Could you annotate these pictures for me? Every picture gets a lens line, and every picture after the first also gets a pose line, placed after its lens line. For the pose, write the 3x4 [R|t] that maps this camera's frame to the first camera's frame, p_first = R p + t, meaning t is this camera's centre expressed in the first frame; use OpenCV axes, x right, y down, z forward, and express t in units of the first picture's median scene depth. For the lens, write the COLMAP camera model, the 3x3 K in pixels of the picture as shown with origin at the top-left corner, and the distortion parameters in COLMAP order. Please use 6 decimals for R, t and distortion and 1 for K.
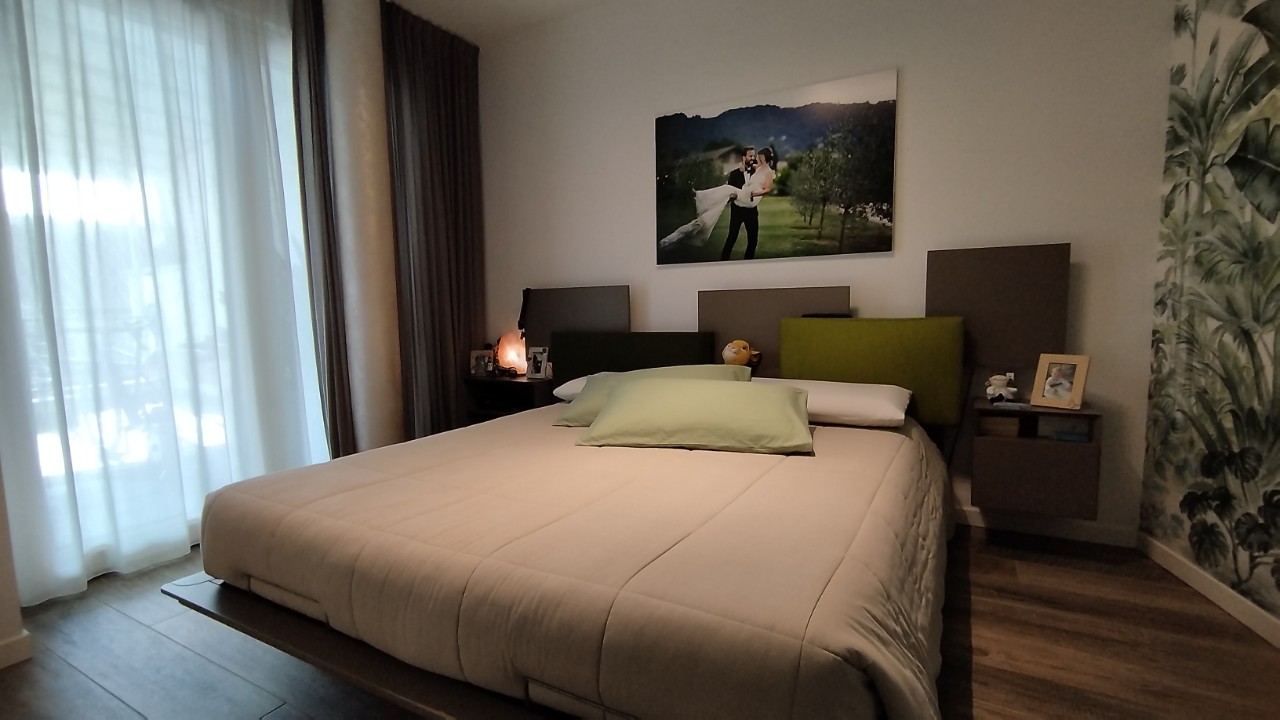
lens RADIAL K [[584.6, 0, 633.8], [0, 584.6, 364.2], [0, 0, 1]] dist [0.002230, 0.000208]
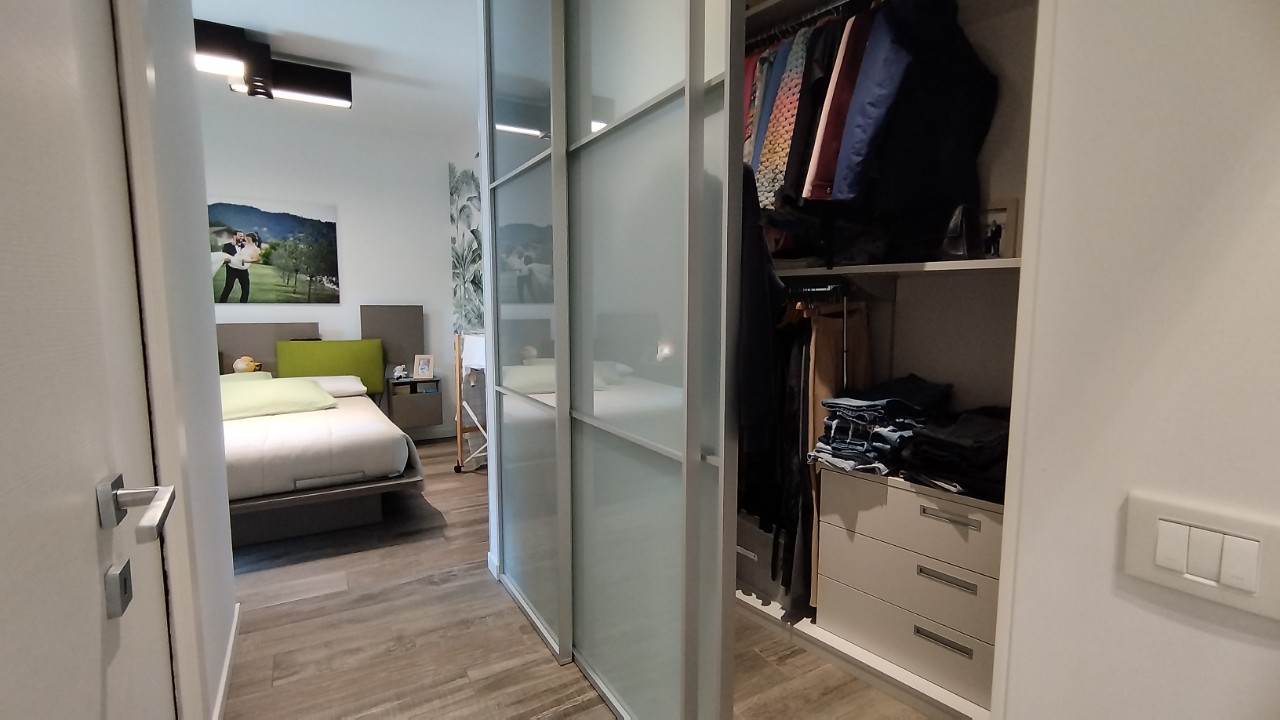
lens RADIAL K [[584.6, 0, 633.8], [0, 584.6, 364.2], [0, 0, 1]] dist [0.002230, 0.000208]
pose [[0.516221, -0.067576, 0.853785, -0.739075], [0.069900, 0.996881, 0.036638, -0.006955], [-0.853598, 0.040766, 0.519334, -0.817896]]
